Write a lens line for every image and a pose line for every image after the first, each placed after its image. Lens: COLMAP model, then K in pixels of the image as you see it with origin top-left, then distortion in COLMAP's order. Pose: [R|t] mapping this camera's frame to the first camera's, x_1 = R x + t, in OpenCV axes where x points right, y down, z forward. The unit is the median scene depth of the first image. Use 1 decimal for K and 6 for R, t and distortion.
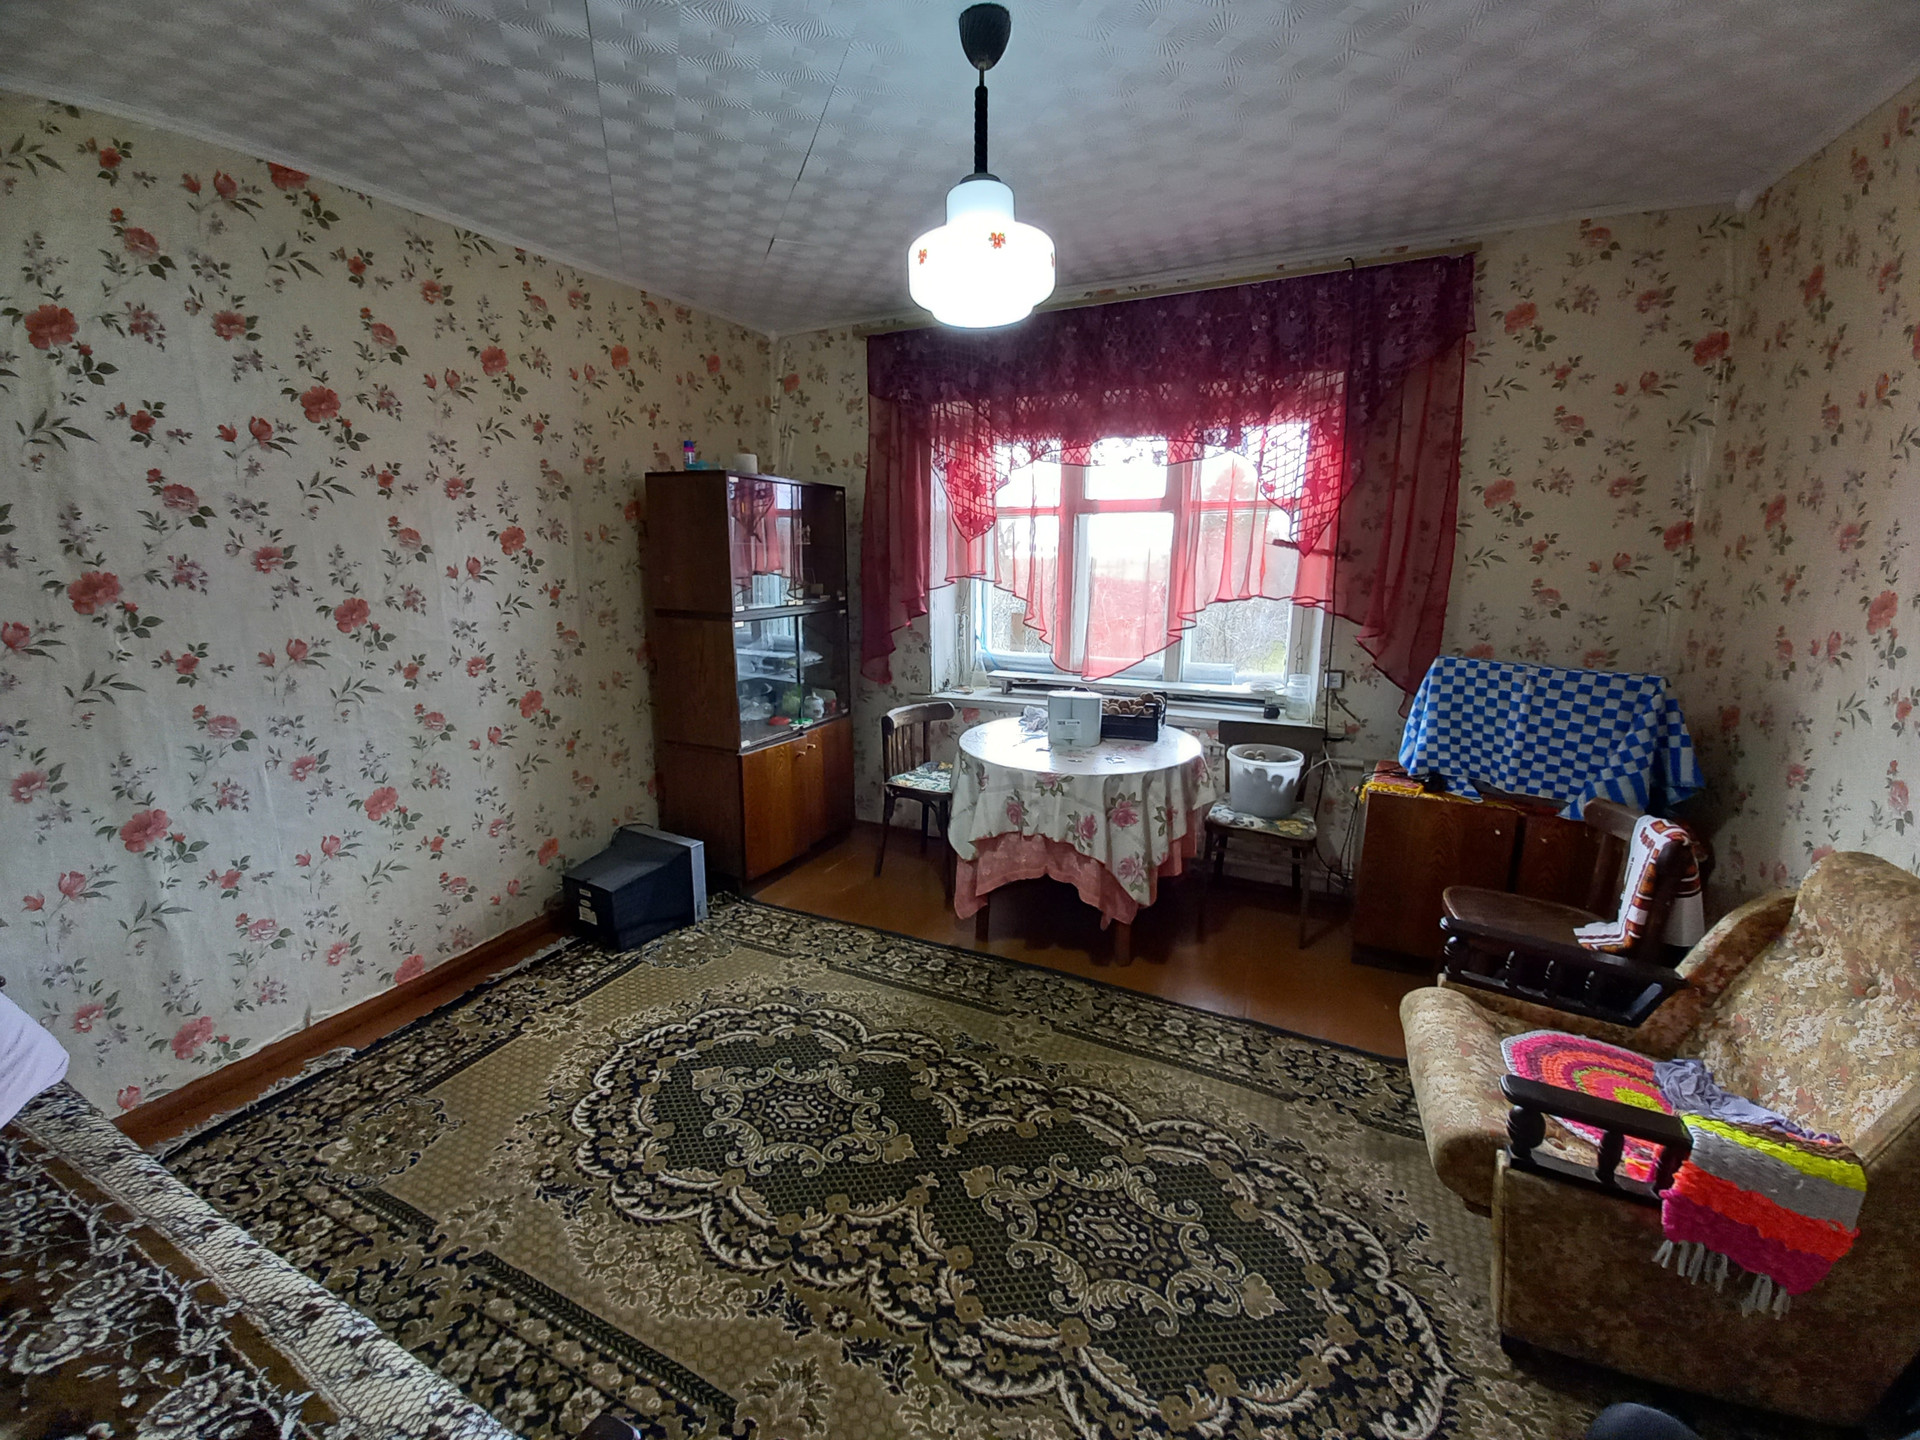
lens RADIAL K [[748.4, 0, 963.7], [0, 748.4, 706.4], [0, 0, 1]] dist [0.014423, -0.016867]
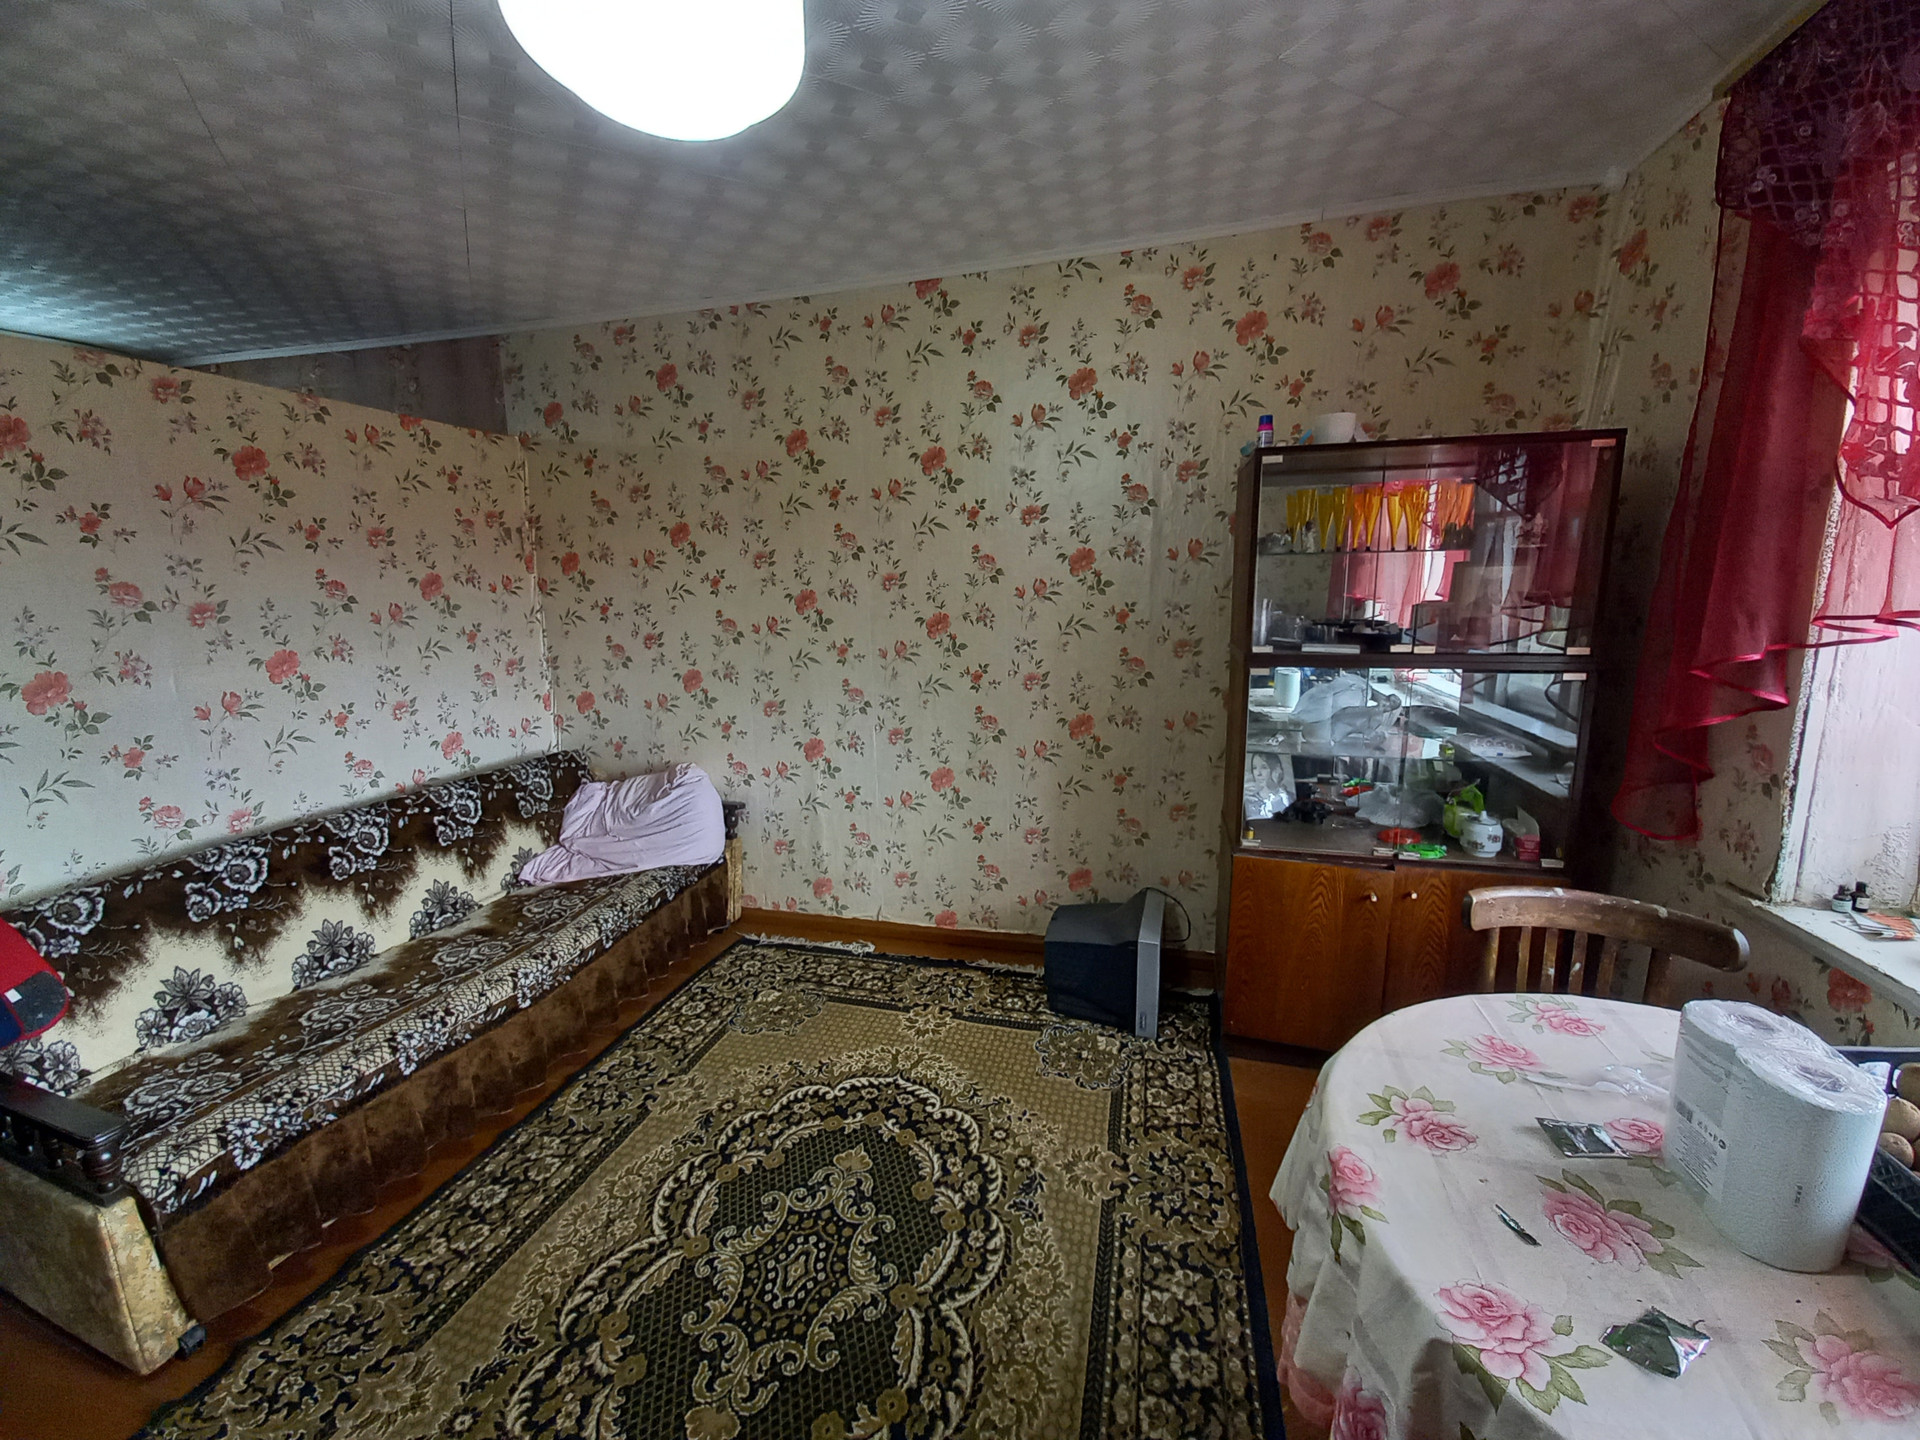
lens RADIAL K [[748.4, 0, 966.8], [0, 748.4, 707.7], [0, 0, 1]] dist [0.014594, -0.012348]
pose [[0.178937, 0.151410, -0.972140, 0.414946], [-0.184342, 0.975748, 0.118041, -0.139678], [0.966436, 0.158084, 0.202509, 0.780566]]
